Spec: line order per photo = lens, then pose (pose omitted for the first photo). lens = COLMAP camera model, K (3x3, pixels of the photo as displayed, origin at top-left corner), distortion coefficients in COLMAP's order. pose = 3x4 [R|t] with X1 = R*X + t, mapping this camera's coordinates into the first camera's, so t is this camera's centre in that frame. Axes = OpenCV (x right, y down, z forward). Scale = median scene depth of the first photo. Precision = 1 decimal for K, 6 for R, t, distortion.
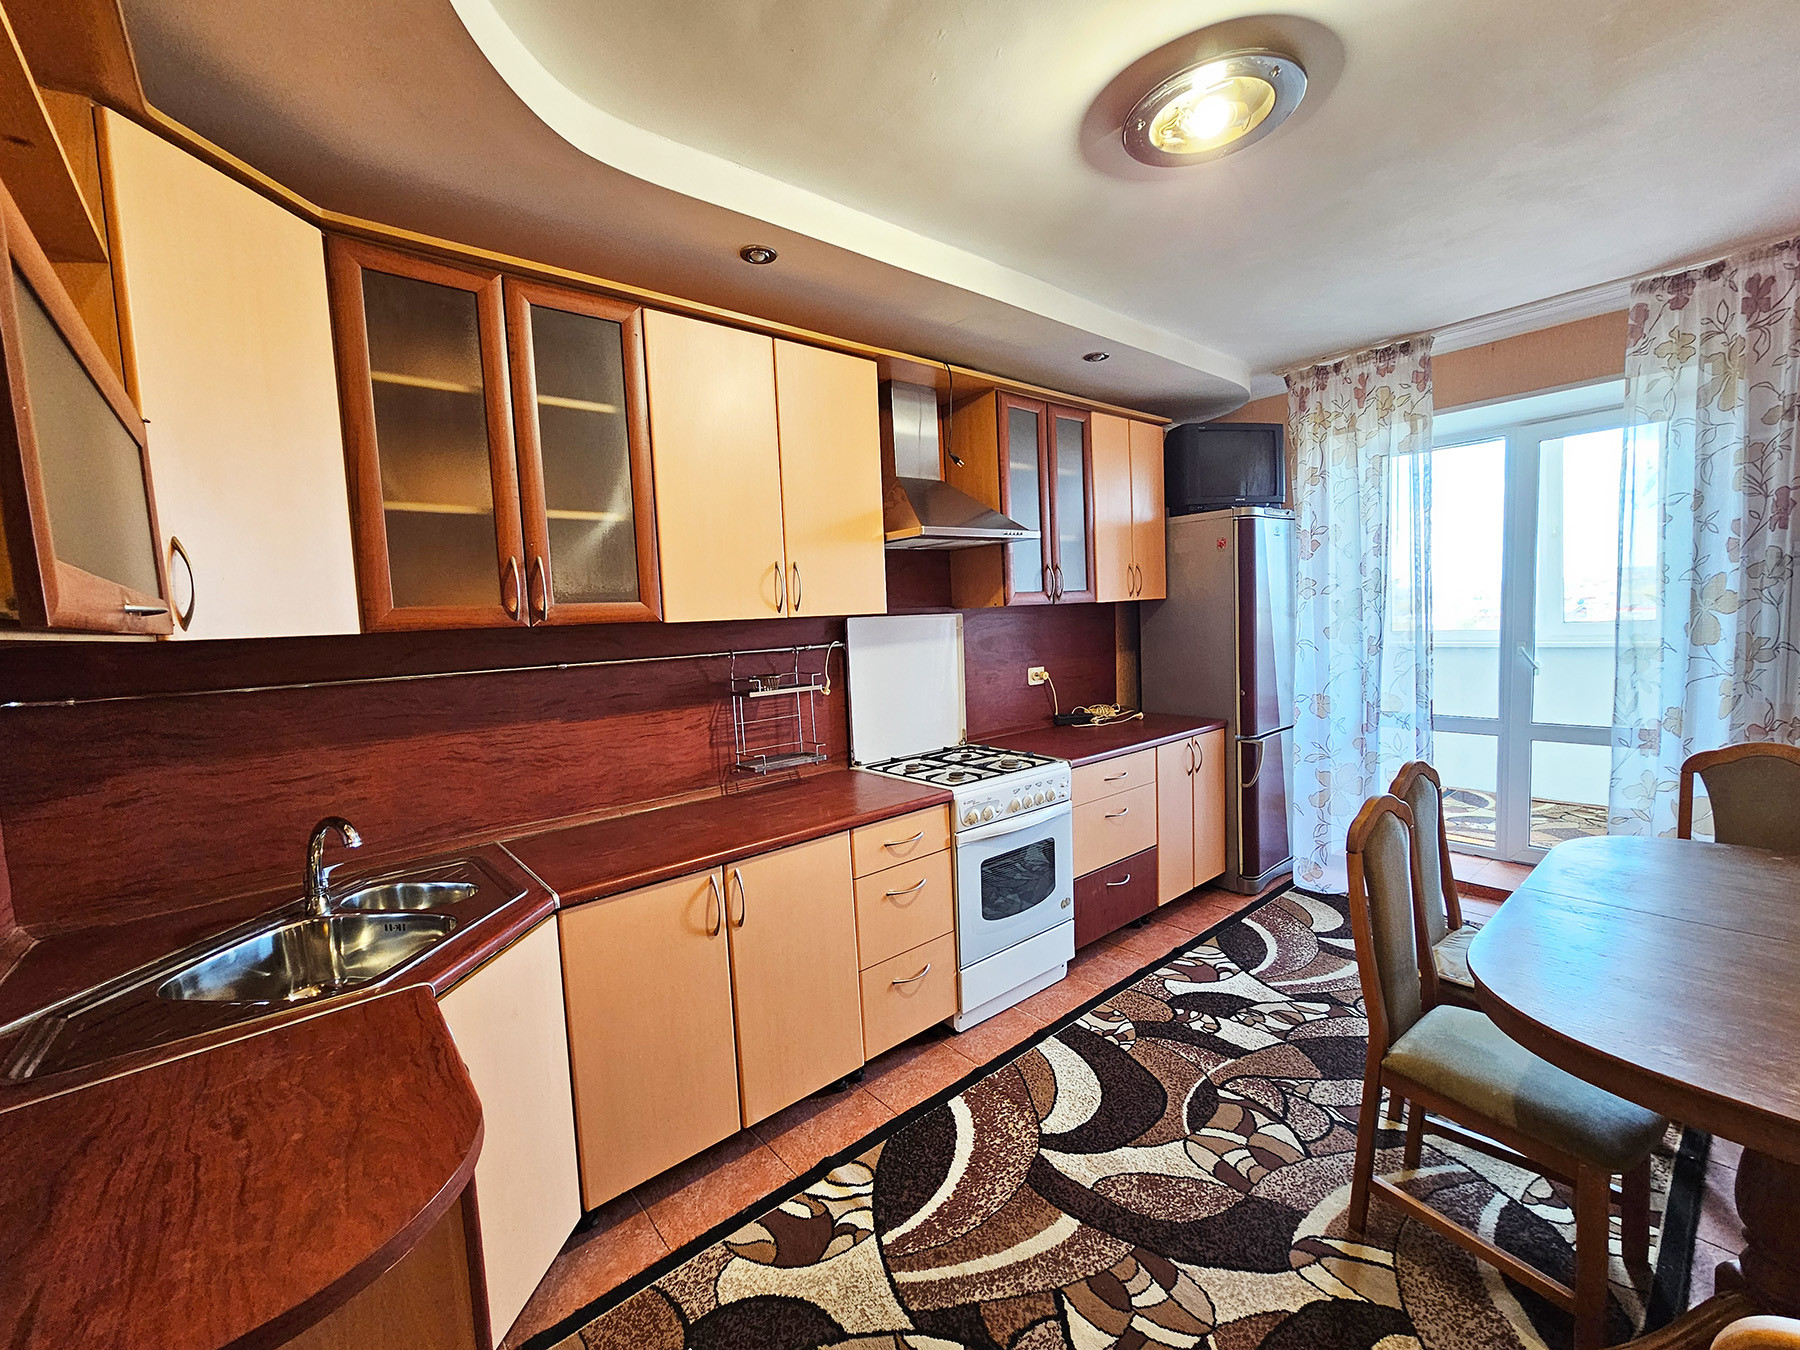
lens RADIAL K [[741.7, 0, 909.7], [0, 741.7, 676.8], [0, 0, 1]] dist [-0.000475, 0.000050]
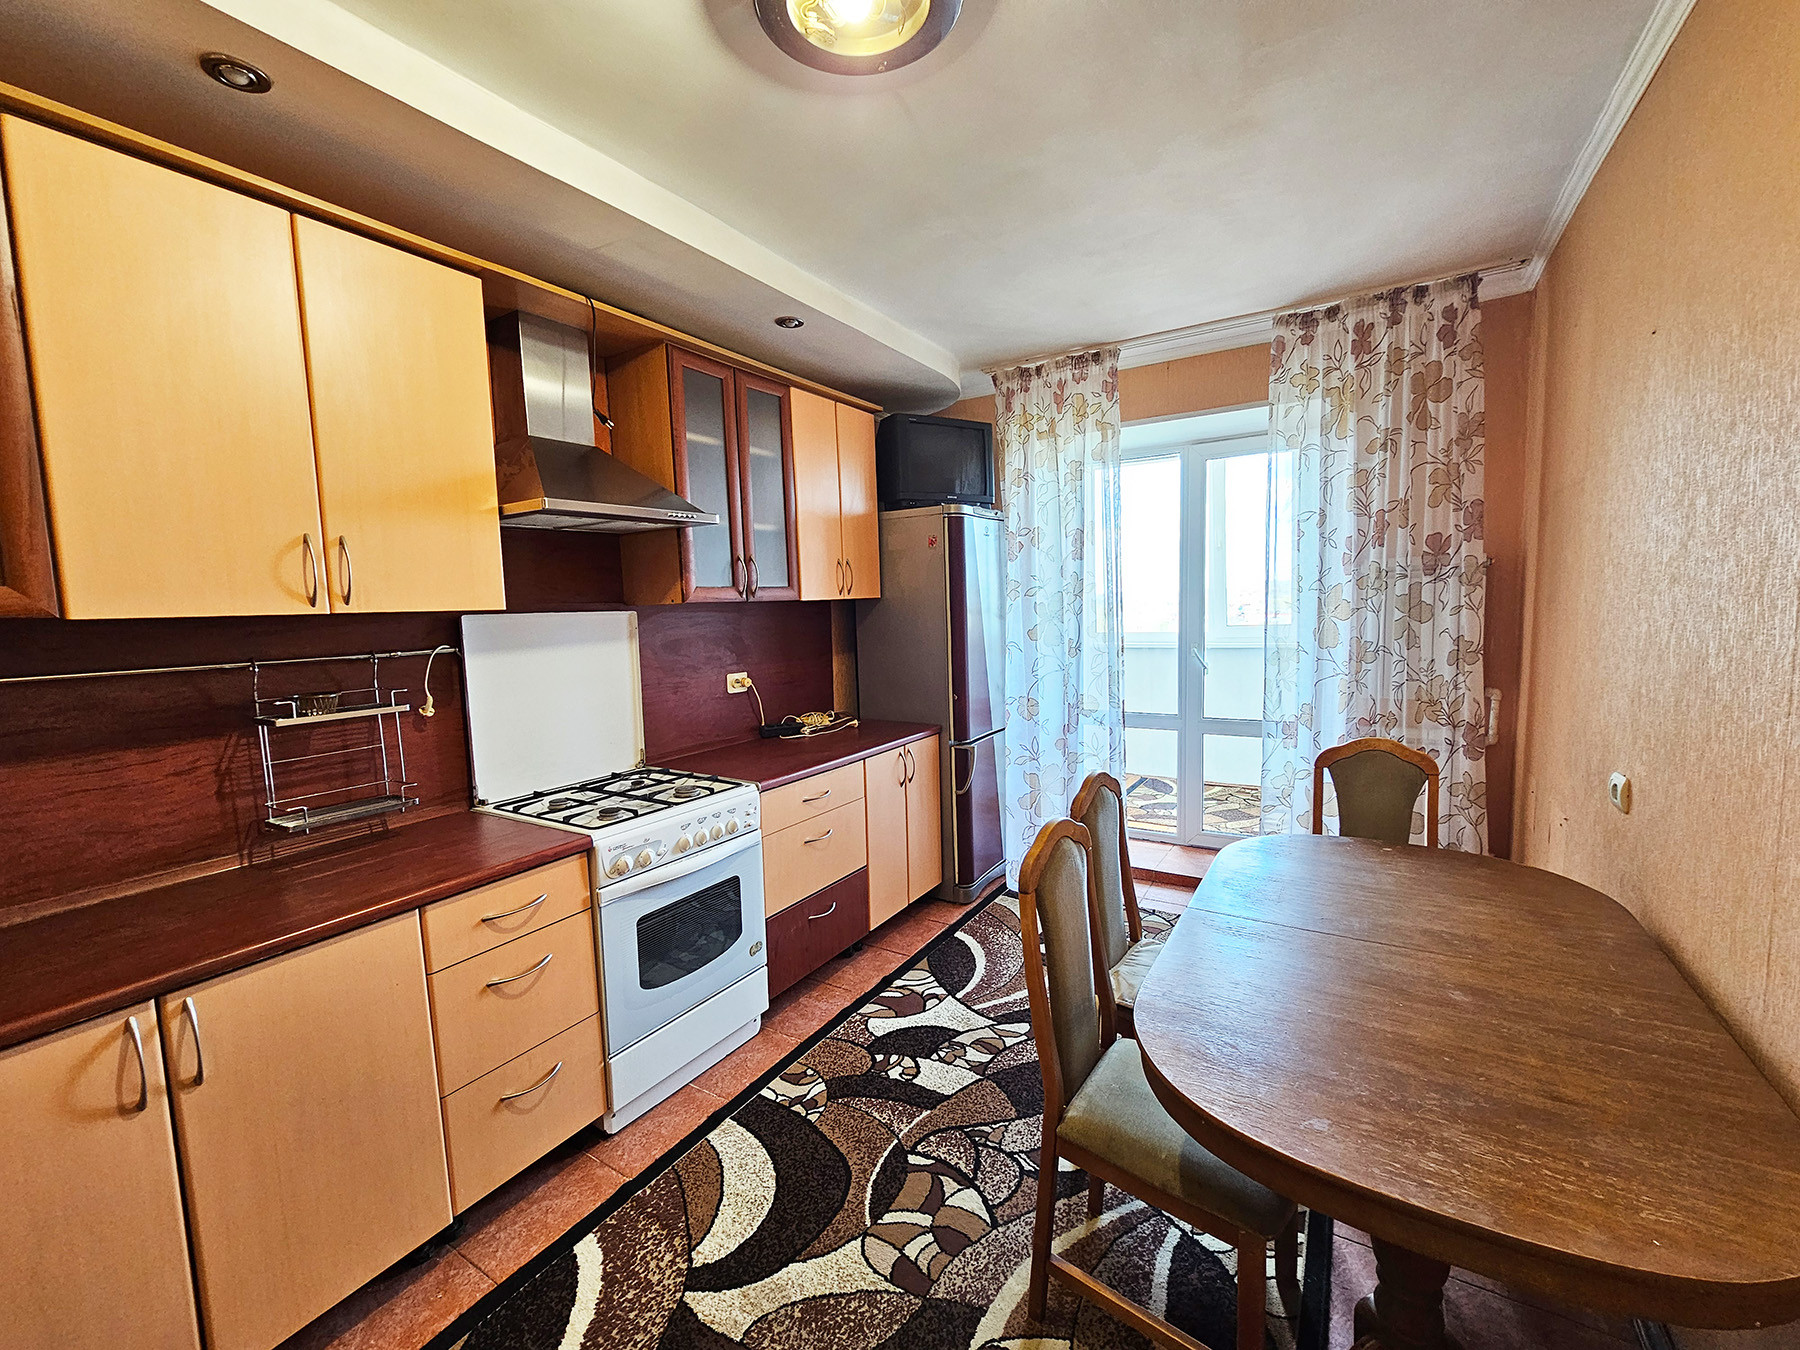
lens RADIAL K [[741.7, 0, 909.7], [0, 741.7, 676.8], [0, 0, 1]] dist [-0.000475, 0.000050]
pose [[0.950497, -0.014109, 0.310413, 0.125548], [0.013012, 0.999900, 0.005604, -0.014364], [-0.310461, -0.001287, 0.950585, 0.133831]]
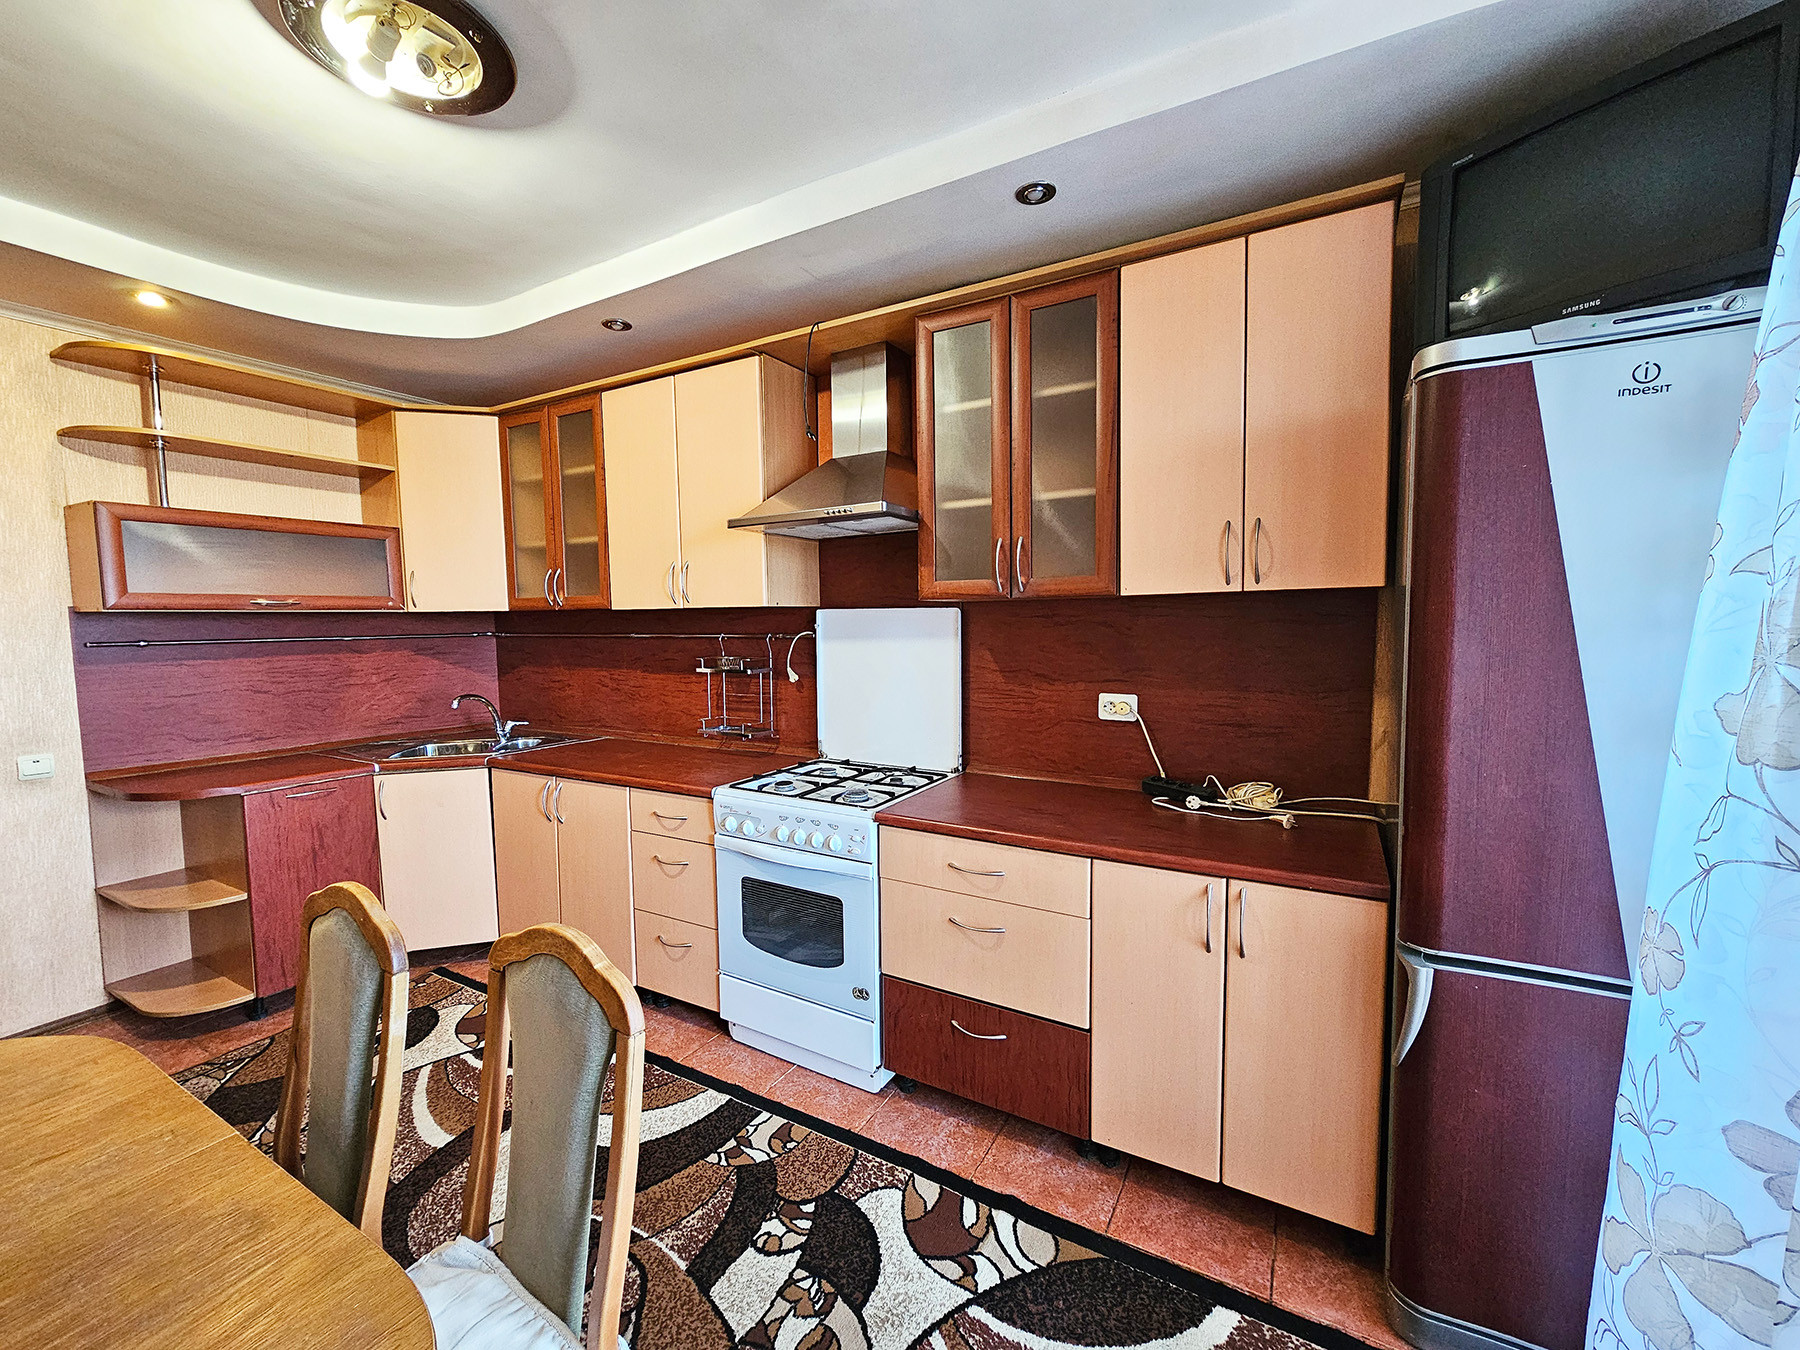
lens RADIAL K [[736.0, 0, 900.0], [0, 736.0, 675.0], [0, 0, 1]] dist [0.001542, 0.000031]
pose [[0.341788, 0.114761, -0.932744, 0.952906], [-0.082918, 0.992328, 0.091708, -0.098232], [0.936112, 0.045996, 0.348682, 0.812770]]
